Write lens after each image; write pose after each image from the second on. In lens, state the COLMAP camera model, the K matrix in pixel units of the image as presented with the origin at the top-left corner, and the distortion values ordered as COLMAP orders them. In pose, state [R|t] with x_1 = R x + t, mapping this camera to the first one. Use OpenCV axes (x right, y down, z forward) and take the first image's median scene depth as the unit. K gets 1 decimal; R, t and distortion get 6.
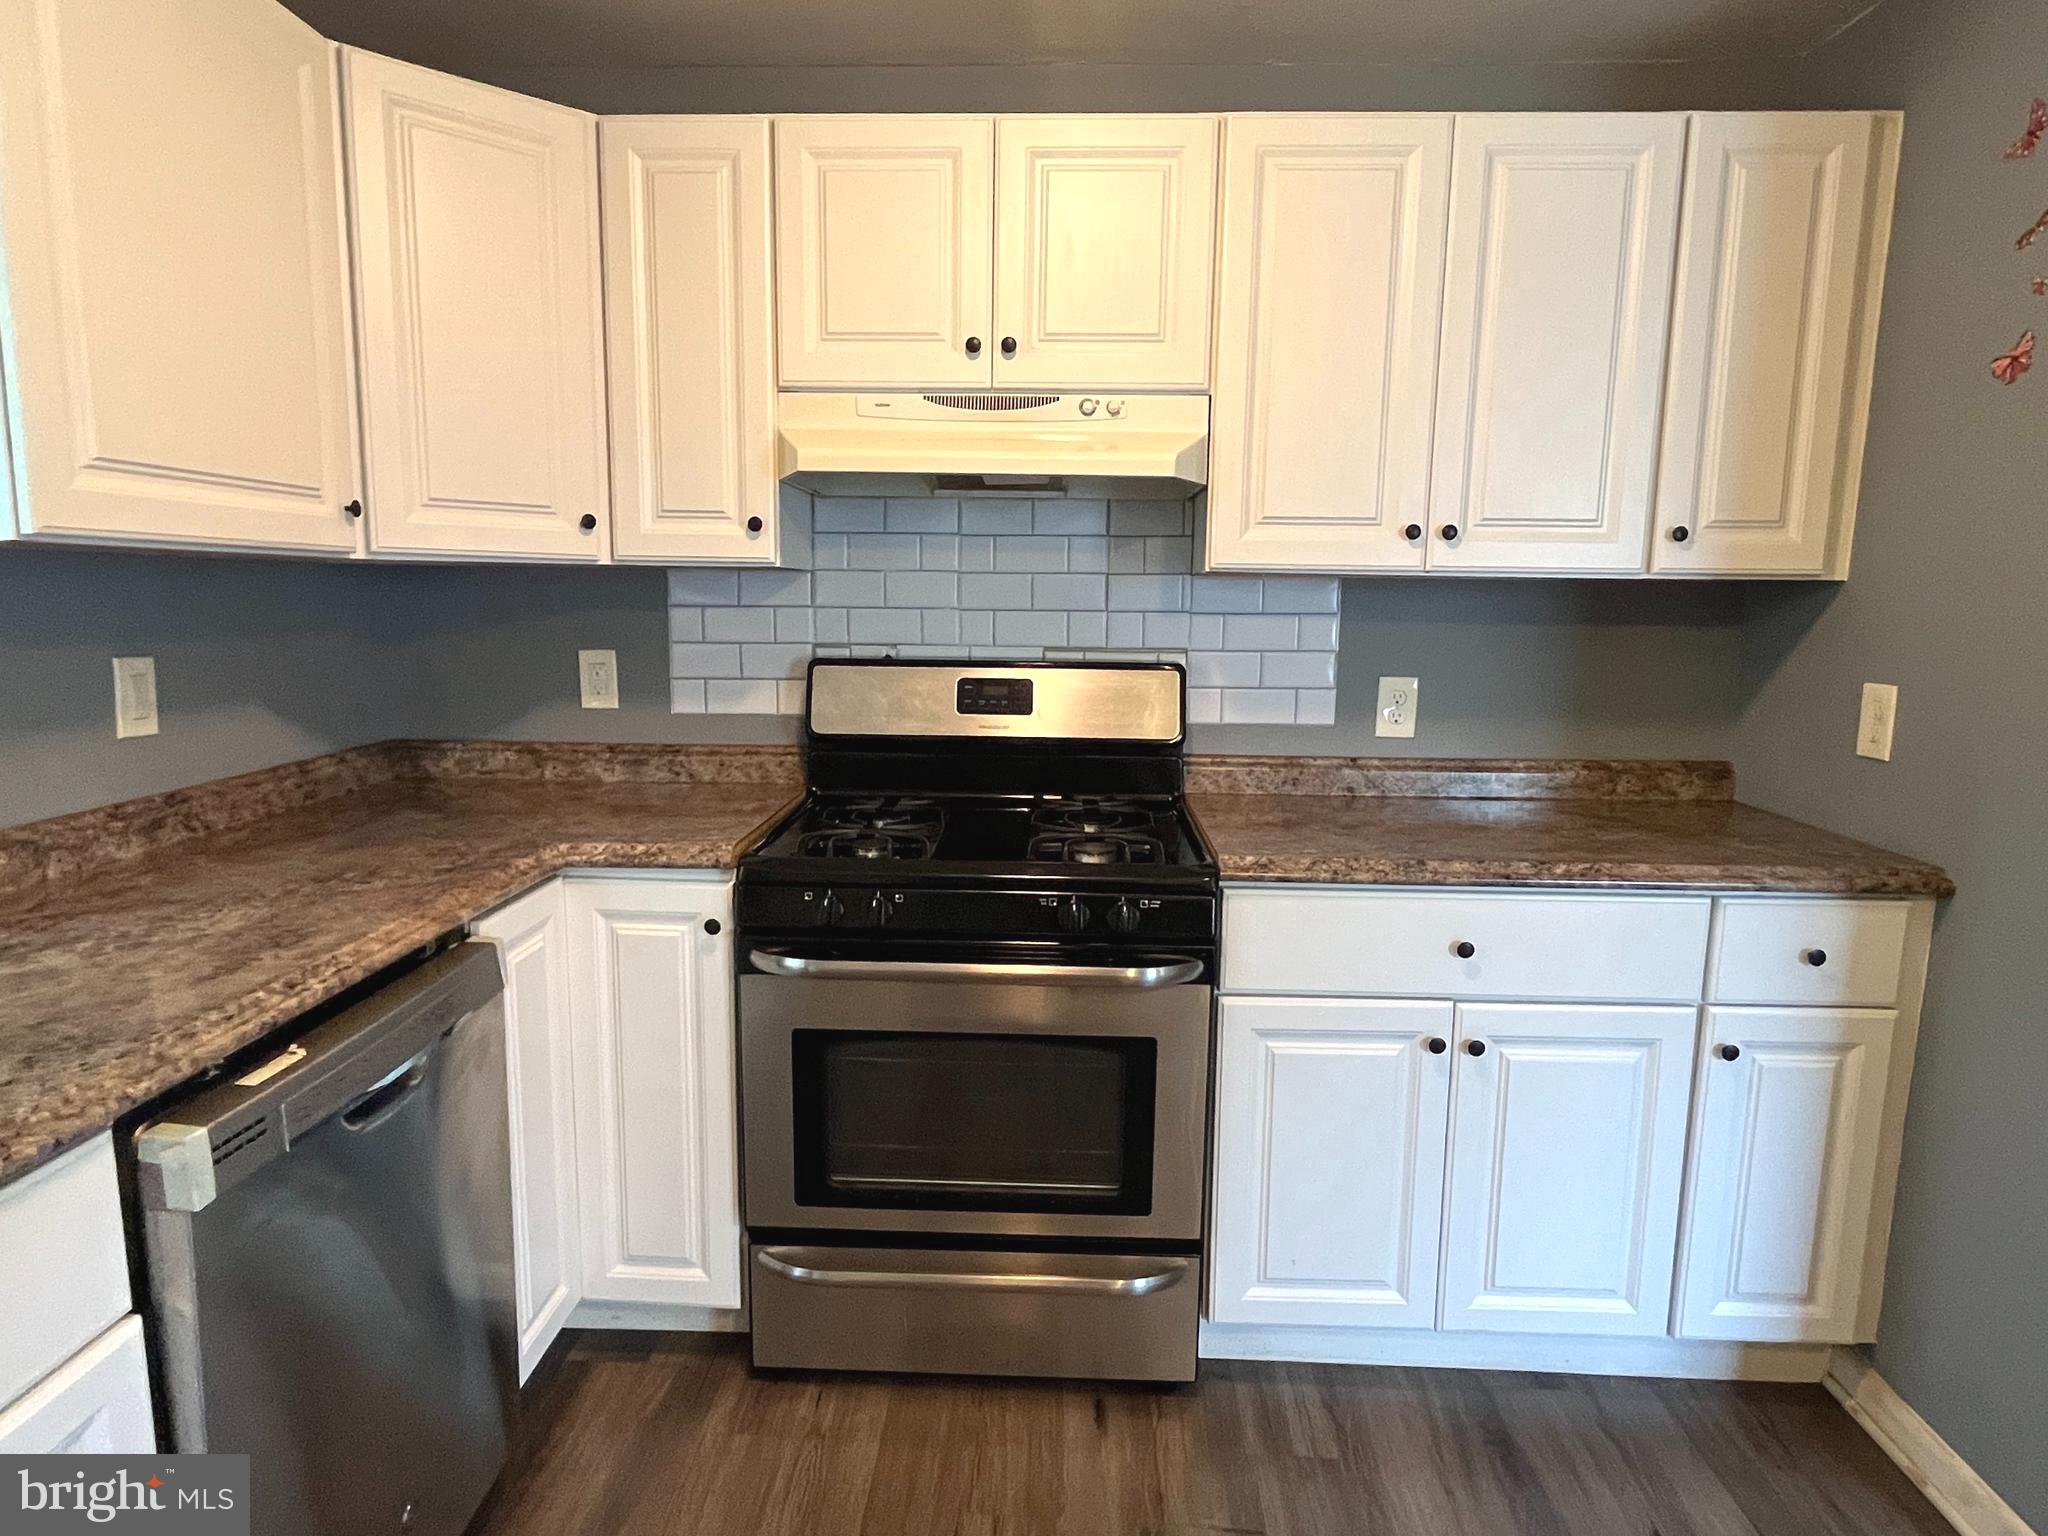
lens RADIAL K [[1190.2, 0, 1024.0], [0, 1190.2, 768.0], [0, 0, 1]] dist [-0.002339, -0.001164]
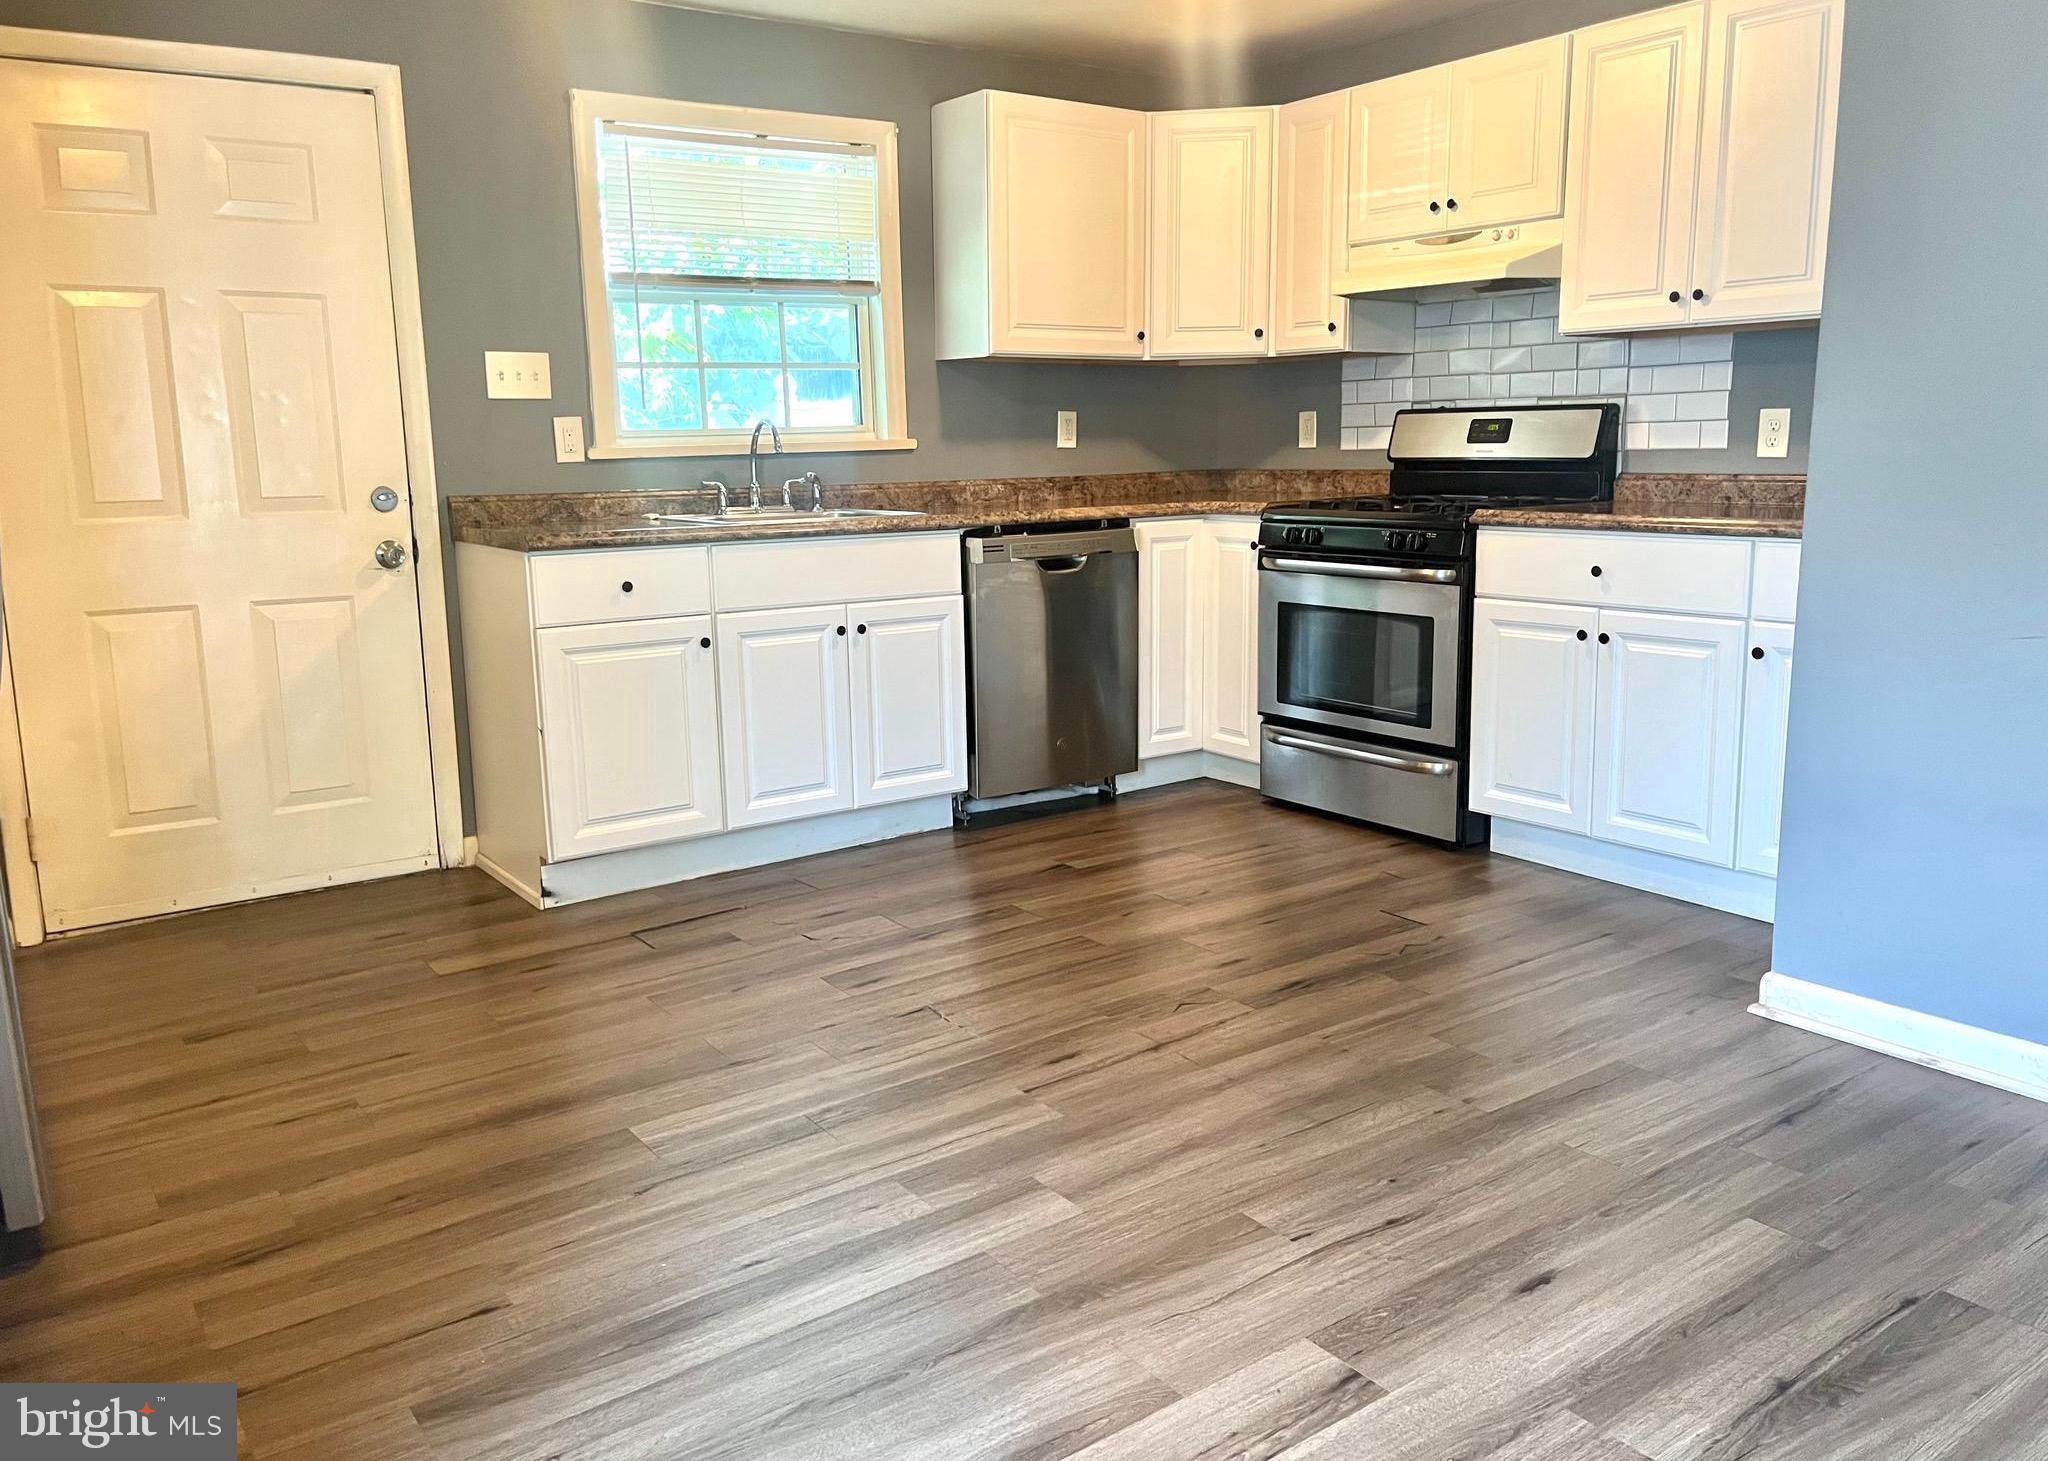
lens RADIAL K [[1611.1, 0, 1024.0], [0, 1611.1, 730.5], [0, 0, 1]] dist [0.004548, -0.000662]
pose [[0.609824, 0.118515, -0.783625, 1.411801], [-0.090538, 0.992700, 0.079679, 0.230598], [0.787348, 0.022357, 0.616103, -0.779120]]
